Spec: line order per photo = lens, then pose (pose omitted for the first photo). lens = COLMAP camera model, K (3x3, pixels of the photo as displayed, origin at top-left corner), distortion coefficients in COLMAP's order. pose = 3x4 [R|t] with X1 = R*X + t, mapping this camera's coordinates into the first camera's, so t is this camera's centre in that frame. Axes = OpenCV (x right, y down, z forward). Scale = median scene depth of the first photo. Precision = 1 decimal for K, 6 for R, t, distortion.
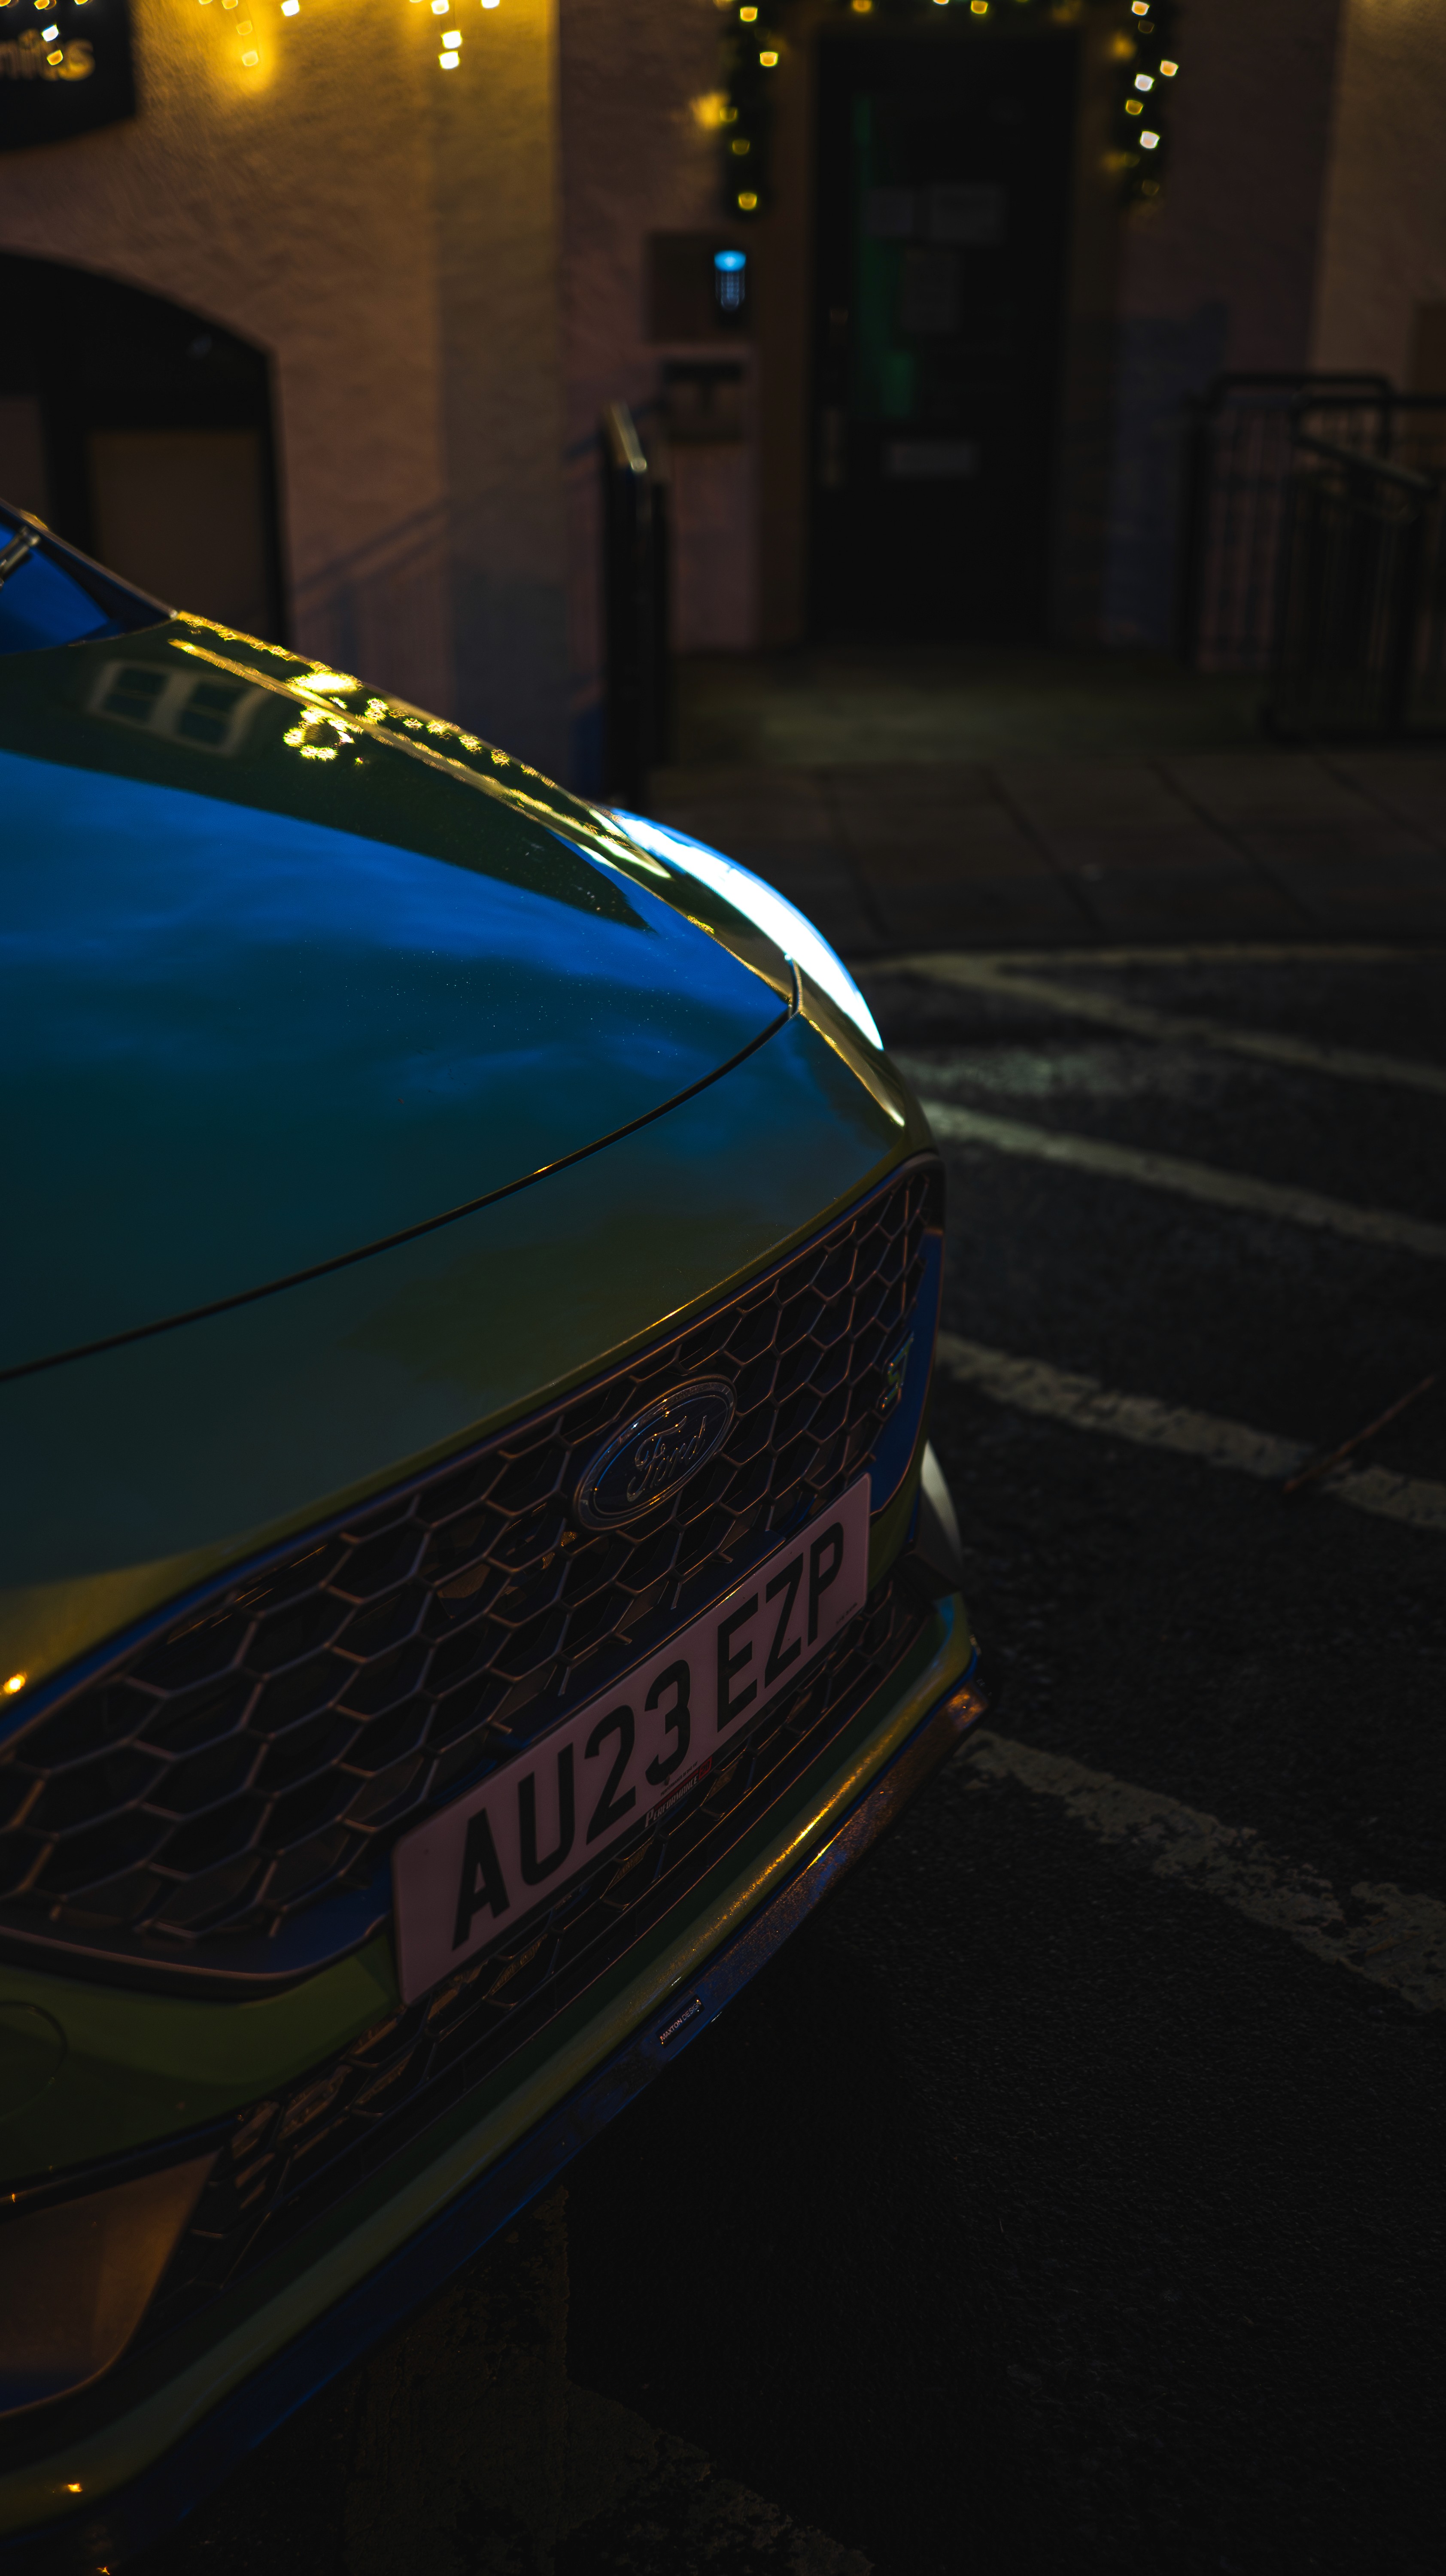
lens RADIAL K [[2440.3, 0, 725.8], [0, 2440.3, 1278.9], [0, 0, 1]] dist [-0.014437, -0.001566]
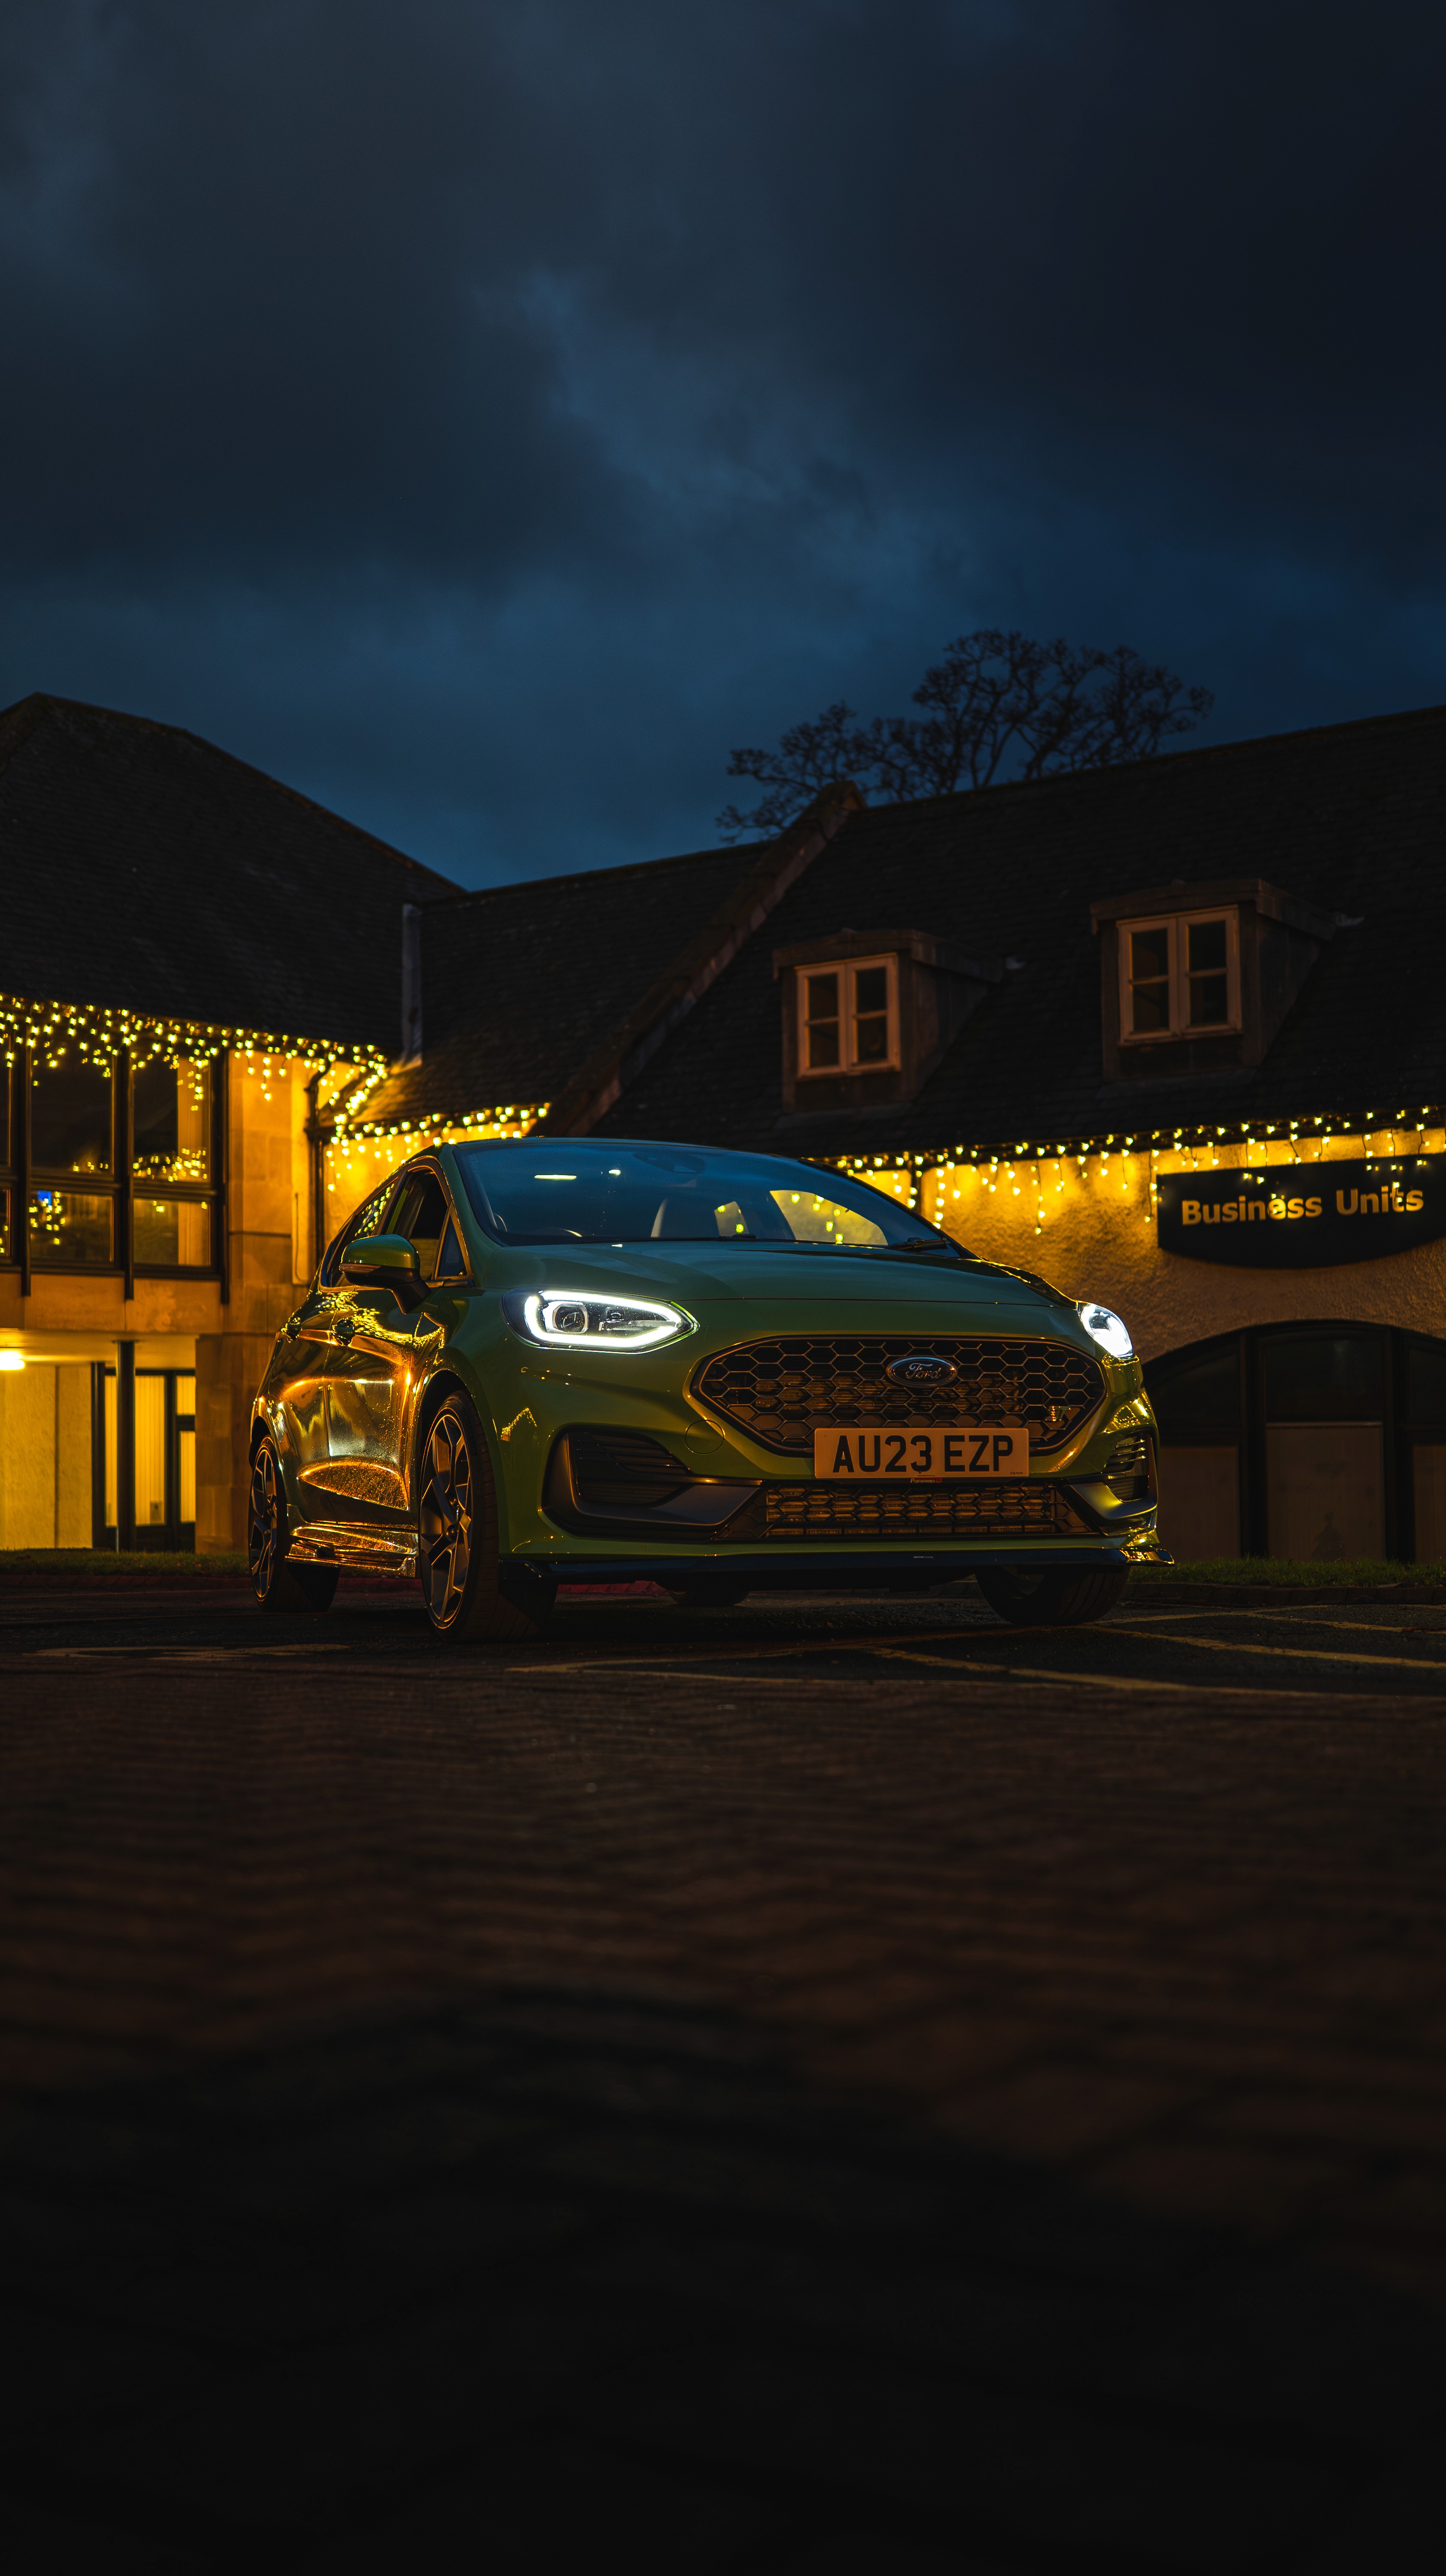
lens RADIAL K [[2440.3, 0, 725.8], [0, 2440.3, 1278.9], [0, 0, 1]] dist [-0.014437, -0.001566]
pose [[0.805549, -0.047518, -0.590621, 1.845762], [-0.226274, 0.896566, -0.380748, 1.363827], [0.547623, 0.440353, 0.711476, -1.776132]]
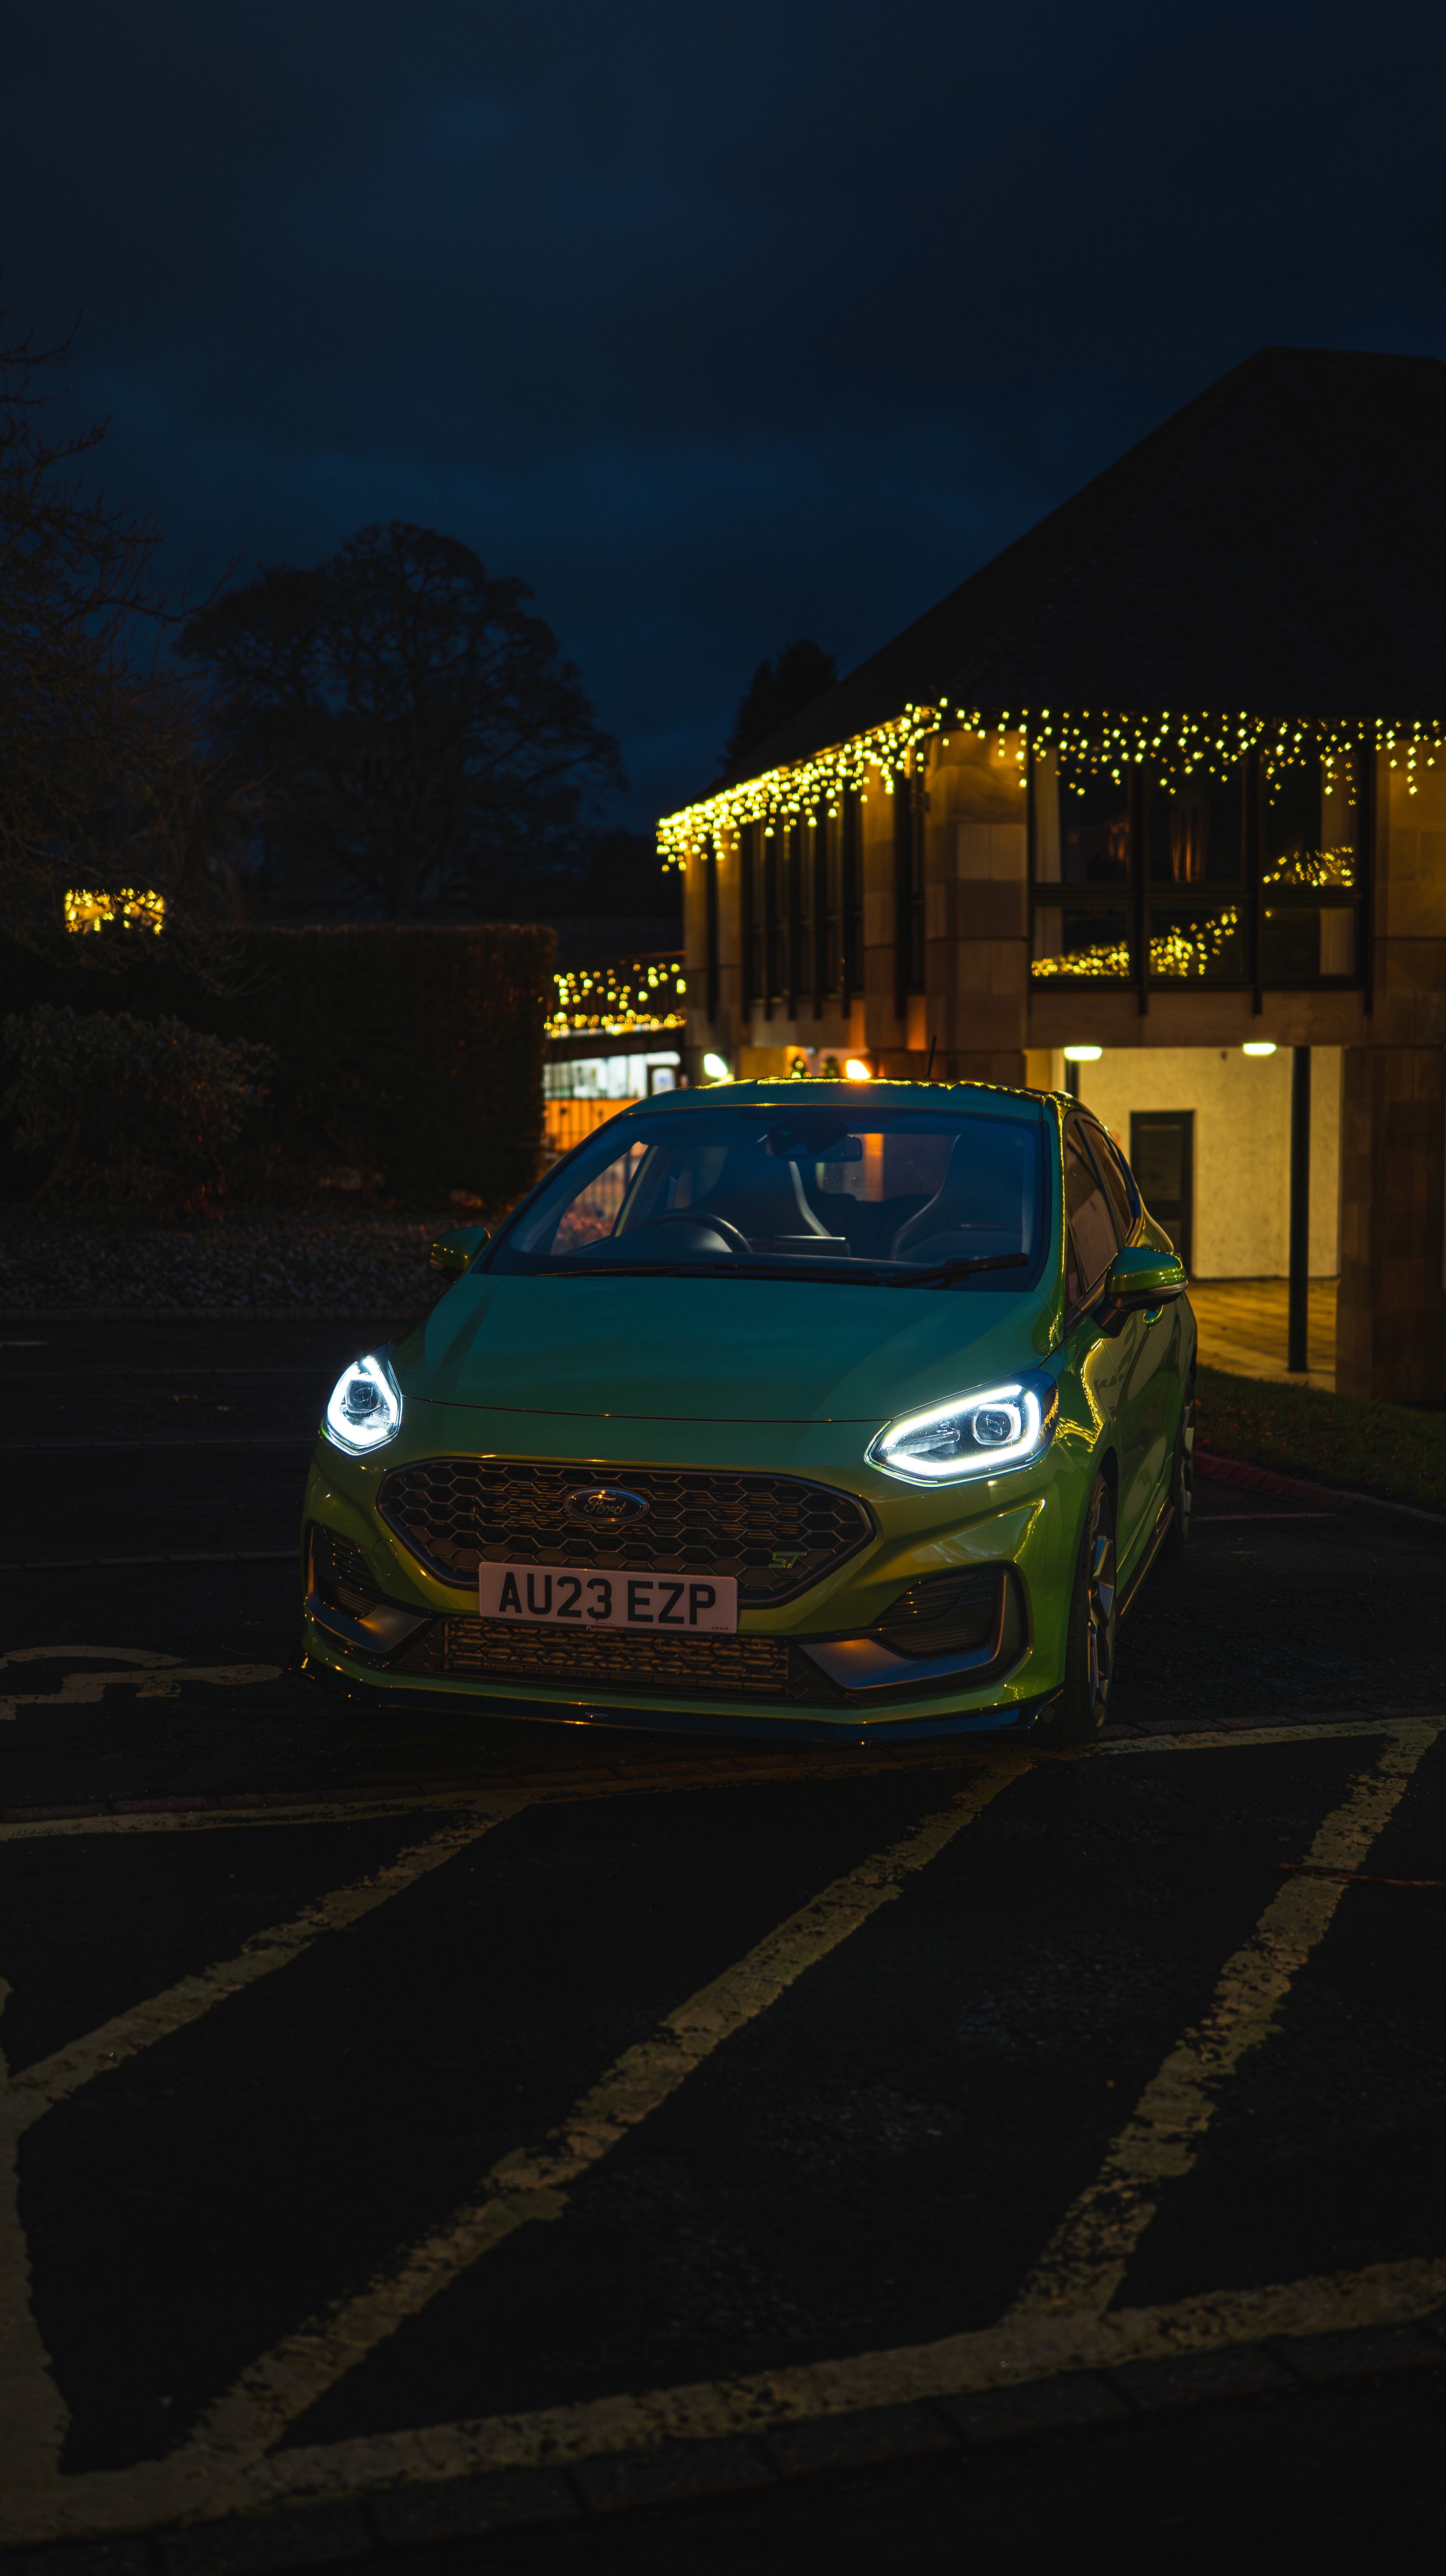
lens RADIAL K [[2439.9, 0, 764.0], [0, 2439.9, 1290.8], [0, 0, 1]] dist [-0.011841, -0.002648]
pose [[0.313616, 0.096322, -0.944652, 2.936596], [-0.375967, 0.926135, -0.030384, -0.165142], [0.871948, 0.364687, 0.326664, 0.027512]]
